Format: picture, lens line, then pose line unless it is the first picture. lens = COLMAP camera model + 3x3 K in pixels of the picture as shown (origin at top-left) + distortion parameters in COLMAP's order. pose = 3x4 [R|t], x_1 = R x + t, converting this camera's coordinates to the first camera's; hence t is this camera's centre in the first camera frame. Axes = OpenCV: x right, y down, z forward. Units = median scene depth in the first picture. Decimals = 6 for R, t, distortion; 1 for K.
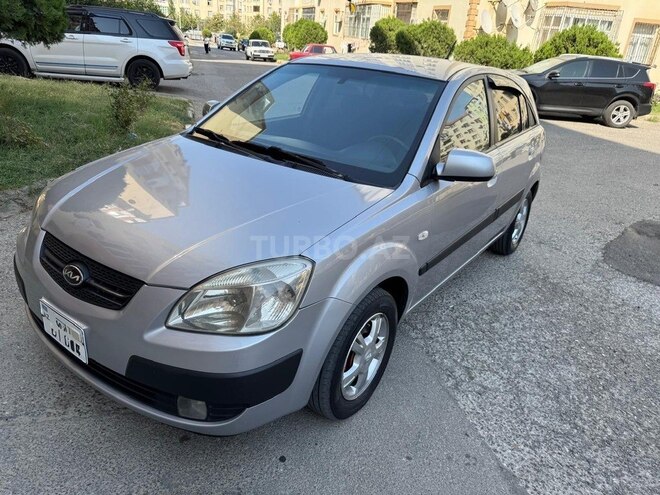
lens RADIAL K [[471.6, 0, 326.6], [0, 471.6, 247.9], [0, 0, 1]] dist [0.014509, -0.017418]
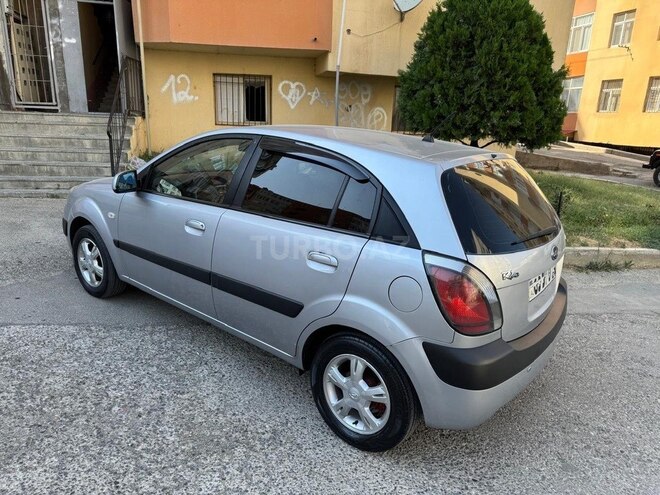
lens RADIAL K [[471.6, 0, 326.6], [0, 471.6, 251.2], [0, 0, 1]] dist [0.014509, -0.017418]
pose [[-0.036573, 0.204636, -0.978155, 1.146085], [-0.461110, 0.864927, 0.198189, -0.370855], [0.886589, 0.458285, 0.062727, 1.049234]]
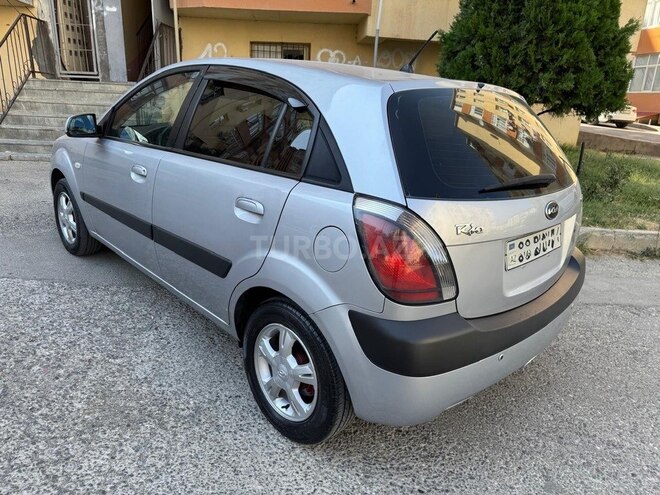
lens RADIAL K [[471.6, 0, 323.1], [0, 471.6, 250.1], [0, 0, 1]] dist [0.014509, -0.017418]
pose [[-0.174057, 0.227191, -0.958169, 1.013237], [-0.466673, 0.837788, 0.283422, -0.379483], [0.867134, 0.496483, -0.039799, 1.219189]]
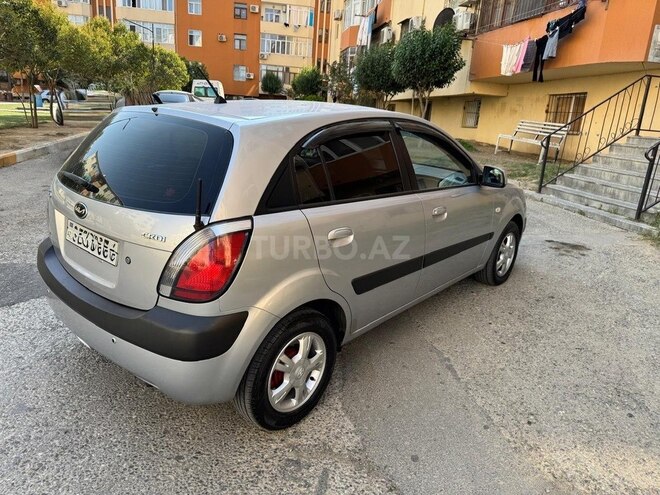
lens RADIAL K [[471.6, 0, 328.0], [0, 471.6, 248.3], [0, 0, 1]] dist [0.014509, -0.017418]
pose [[-0.986372, -0.153217, 0.059958, 0.032690], [-0.077014, 0.751989, 0.654661, -0.803411], [-0.145393, 0.641122, -0.753541, 1.886031]]
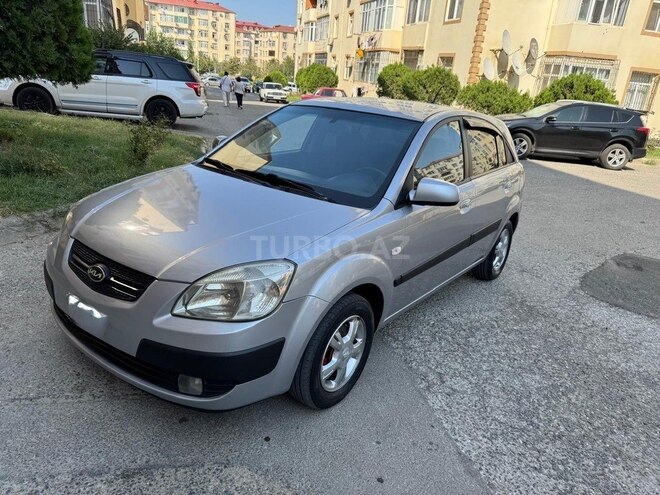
lens RADIAL K [[471.6, 0, 329.0], [0, 471.6, 248.6], [0, 0, 1]] dist [0.014509, -0.017418]
pose [[0.999720, 0.018567, -0.014638, 0.037111], [-0.019649, 0.996789, -0.077621, 0.040860], [0.013150, 0.077887, 0.996875, -0.102822]]
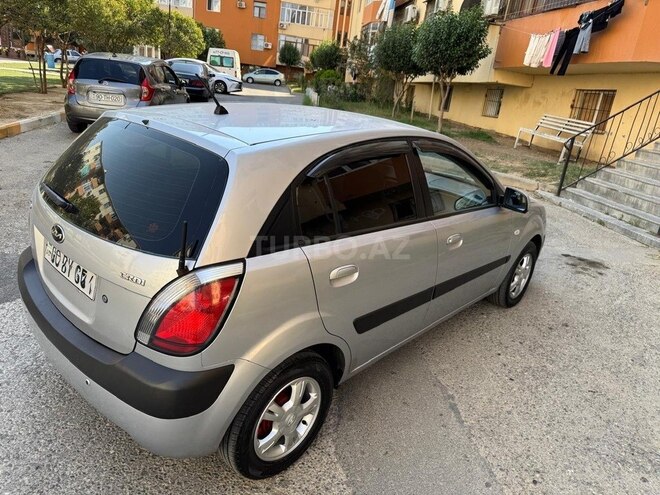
lens RADIAL K [[471.6, 0, 331.3], [0, 471.6, 250.6], [0, 0, 1]] dist [0.014509, -0.017418]
pose [[-0.974644, -0.215292, 0.060974, 0.043958], [-0.113026, 0.708863, 0.696231, -0.822877], [-0.193115, 0.671686, -0.715223, 1.779973]]
